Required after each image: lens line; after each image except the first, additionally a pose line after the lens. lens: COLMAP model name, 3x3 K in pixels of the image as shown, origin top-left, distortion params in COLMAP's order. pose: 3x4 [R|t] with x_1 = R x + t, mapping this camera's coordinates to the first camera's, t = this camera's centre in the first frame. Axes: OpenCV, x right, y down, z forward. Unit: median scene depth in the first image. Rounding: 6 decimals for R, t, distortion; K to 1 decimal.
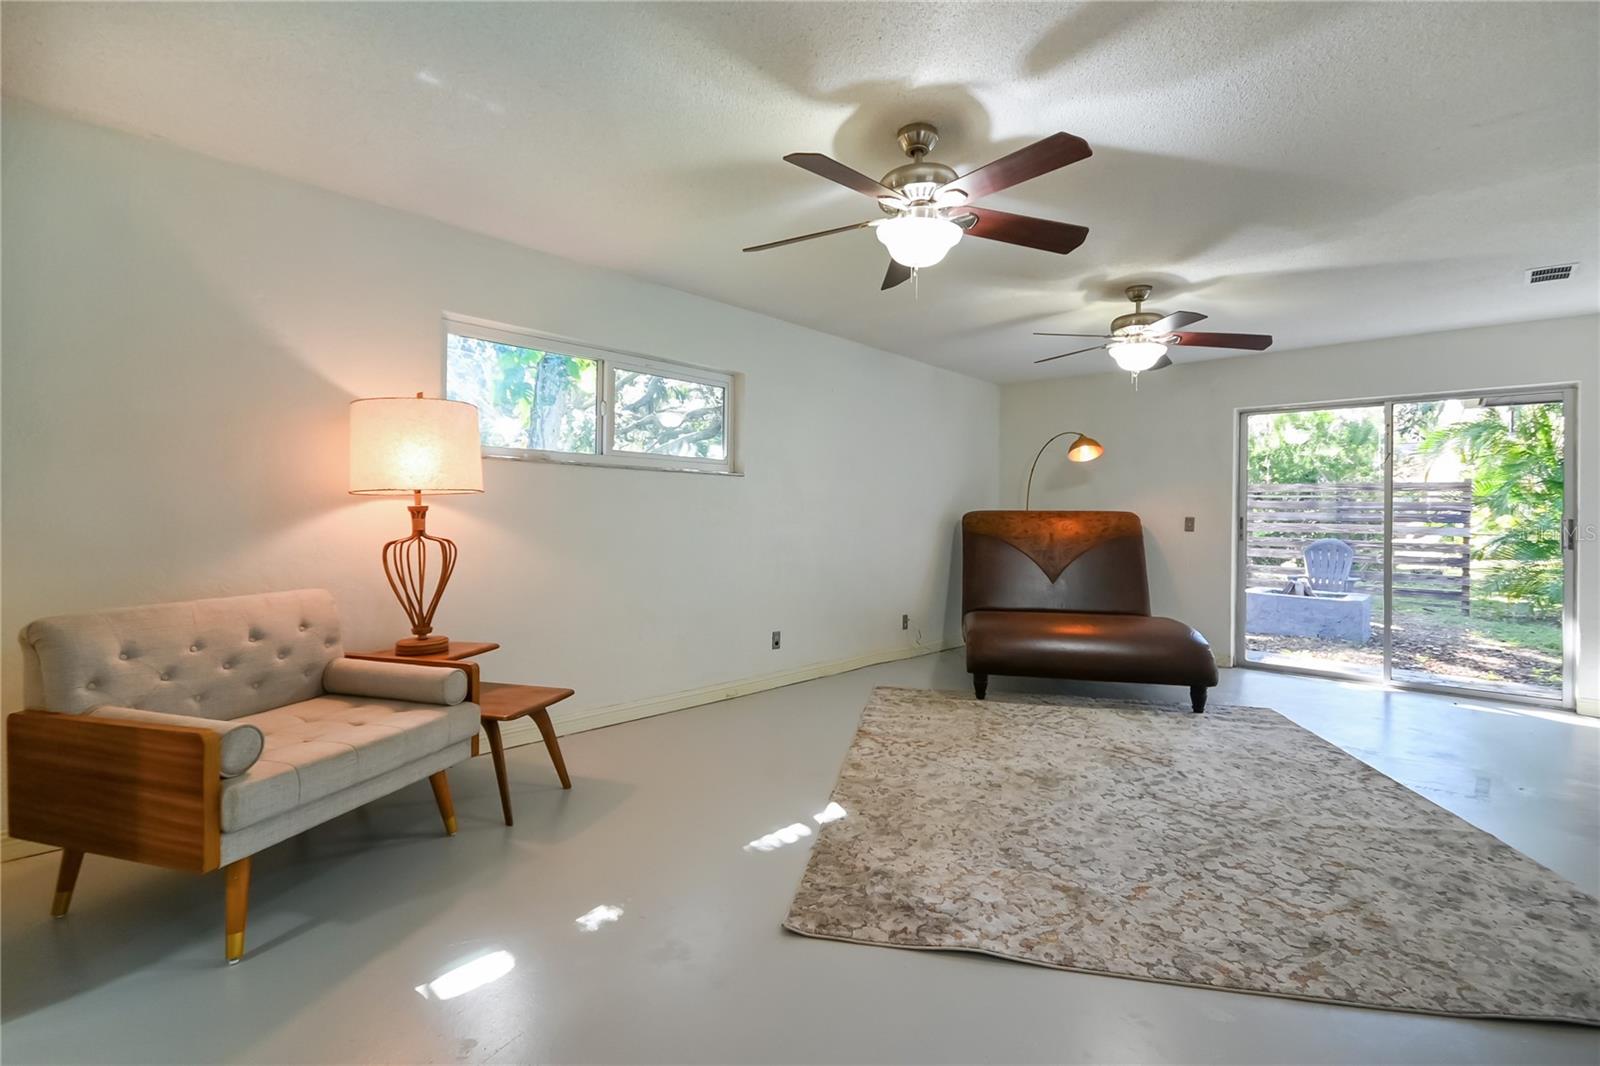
lens RADIAL K [[719.3, 0, 798.3], [0, 719.3, 521.1], [0, 0, 1]] dist [0.009662, -0.000418]
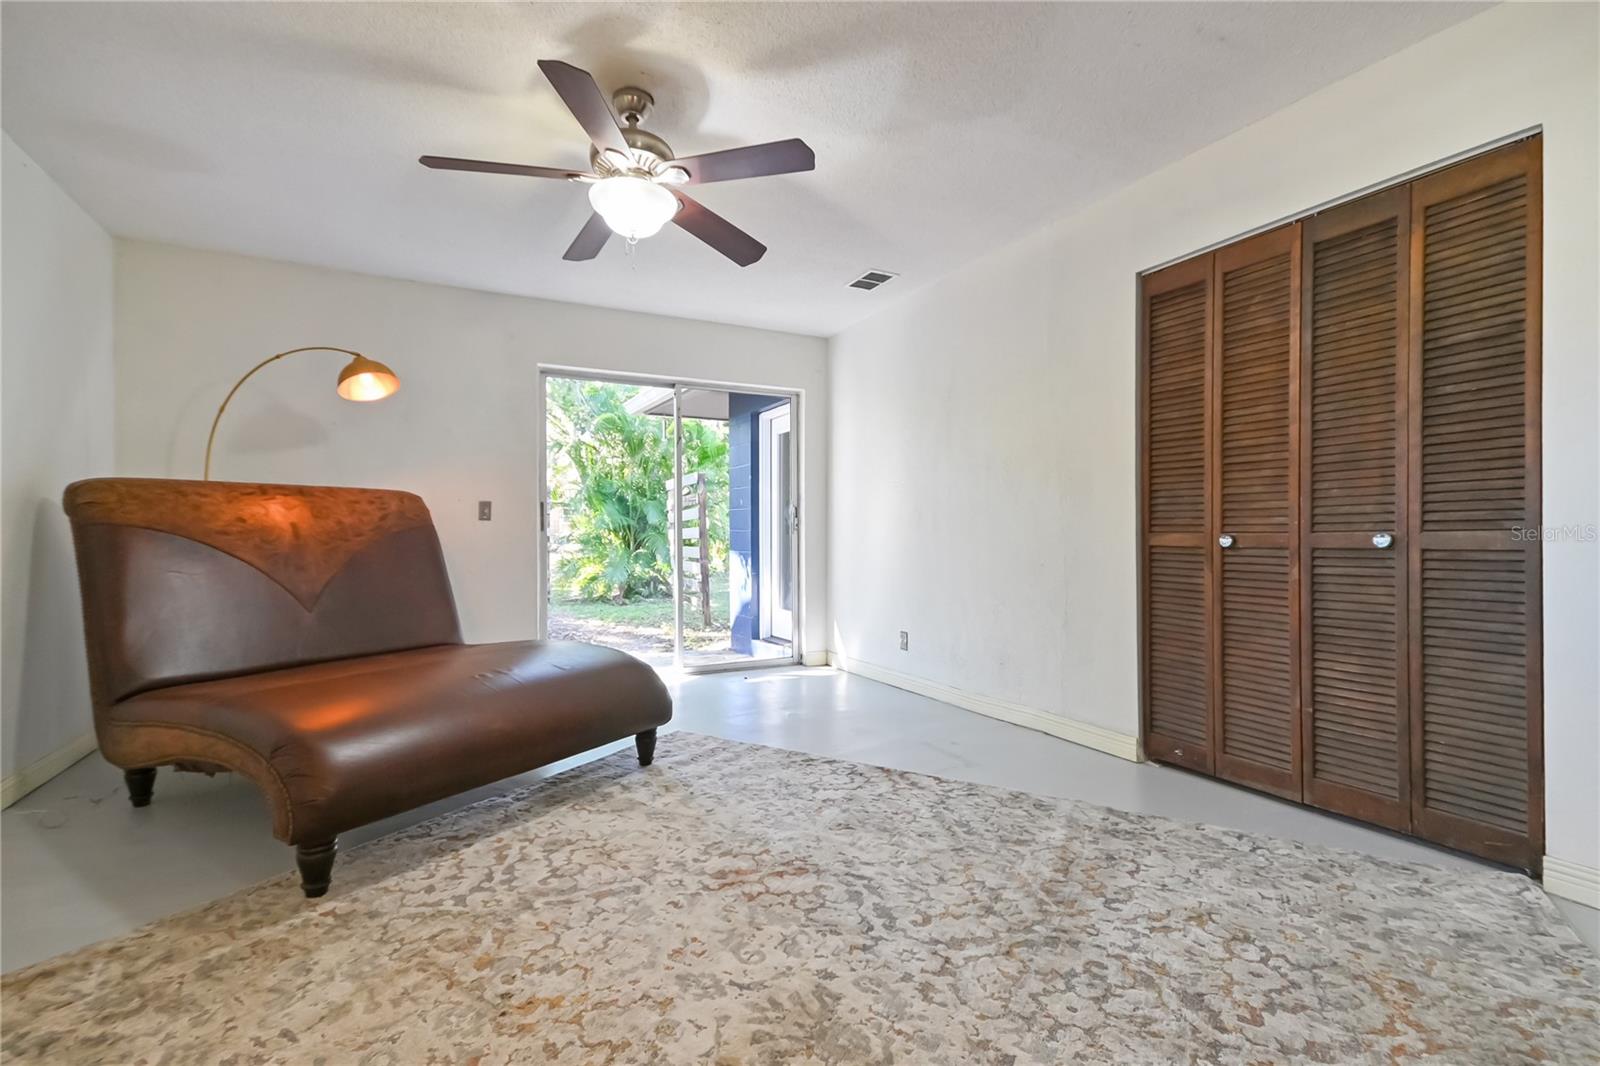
lens RADIAL K [[719.3, 0, 799.9], [0, 719.3, 529.0], [0, 0, 1]] dist [0.009662, -0.000418]
pose [[0.348573, -0.009977, 0.937229, -0.059765], [0.014888, 0.999876, 0.005107, 0.038902], [-0.937163, 0.012173, 0.348678, 0.708478]]
